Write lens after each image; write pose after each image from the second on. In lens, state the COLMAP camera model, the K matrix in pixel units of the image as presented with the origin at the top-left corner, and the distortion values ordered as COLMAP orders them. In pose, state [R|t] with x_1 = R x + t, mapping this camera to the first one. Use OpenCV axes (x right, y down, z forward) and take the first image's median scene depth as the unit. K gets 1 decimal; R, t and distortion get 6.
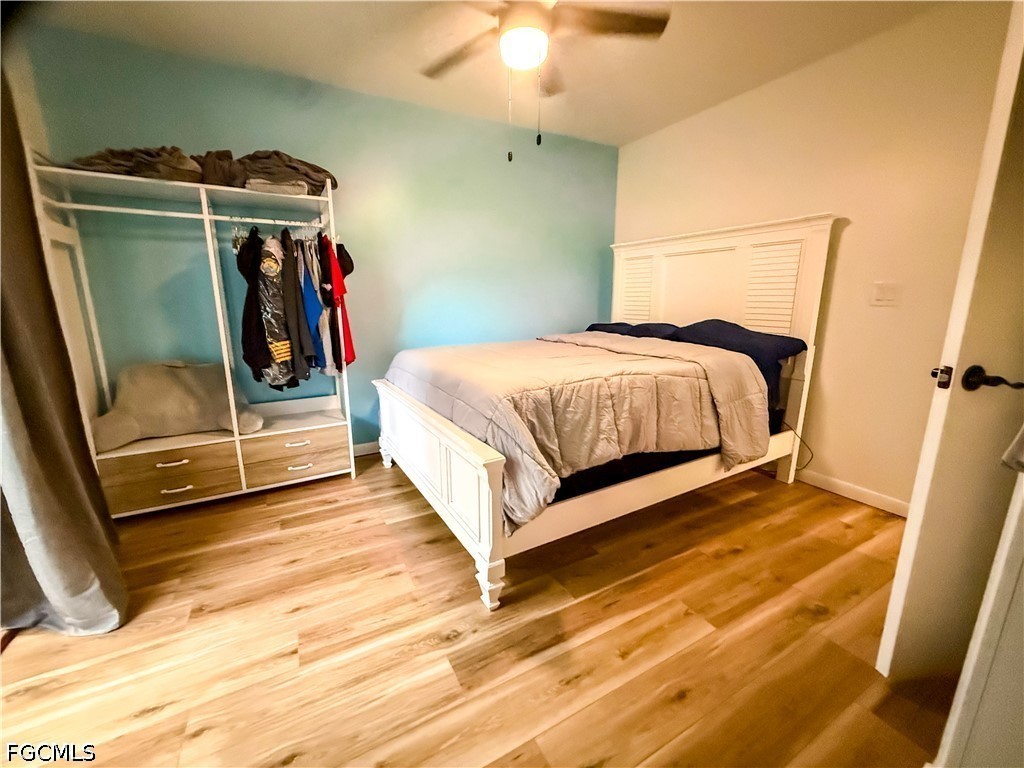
lens RADIAL K [[425.0, 0, 515.3], [0, 425.0, 379.1], [0, 0, 1]] dist [-0.001892, 0.000075]
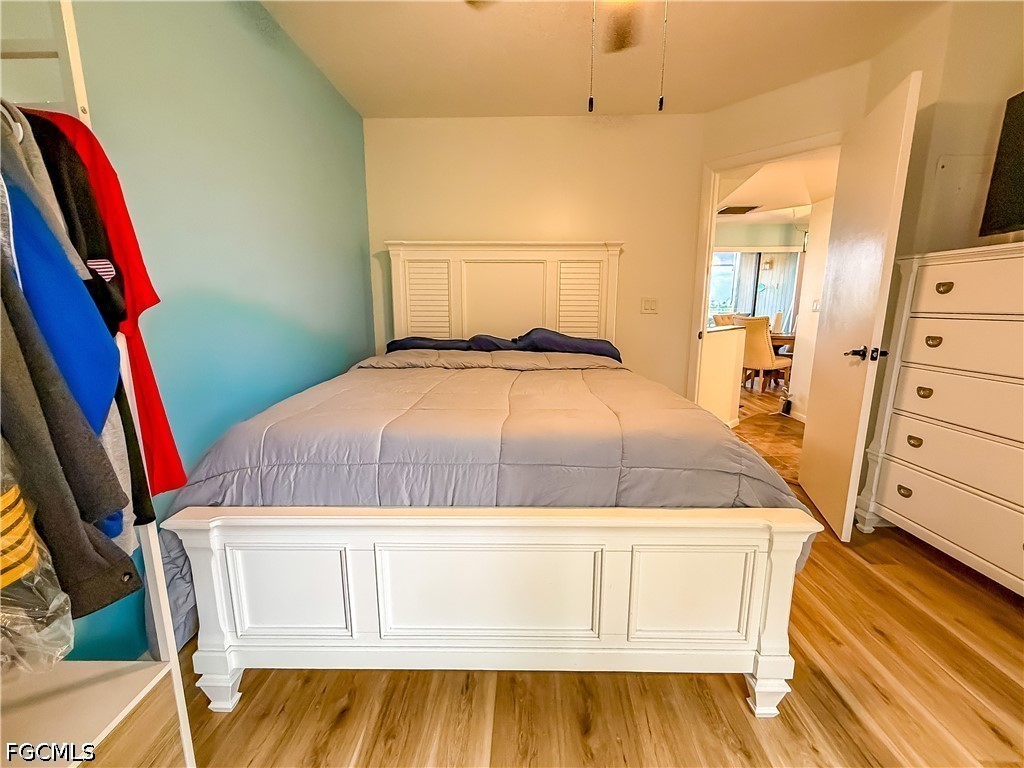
lens RADIAL K [[425.0, 0, 533.4], [0, 425.0, 375.9], [0, 0, 1]] dist [-0.001892, 0.000075]
pose [[0.512326, -0.136050, 0.847946, -0.526861], [0.159400, 0.985279, 0.061776, -0.108300], [-0.843869, 0.103513, 0.526470, 0.561764]]
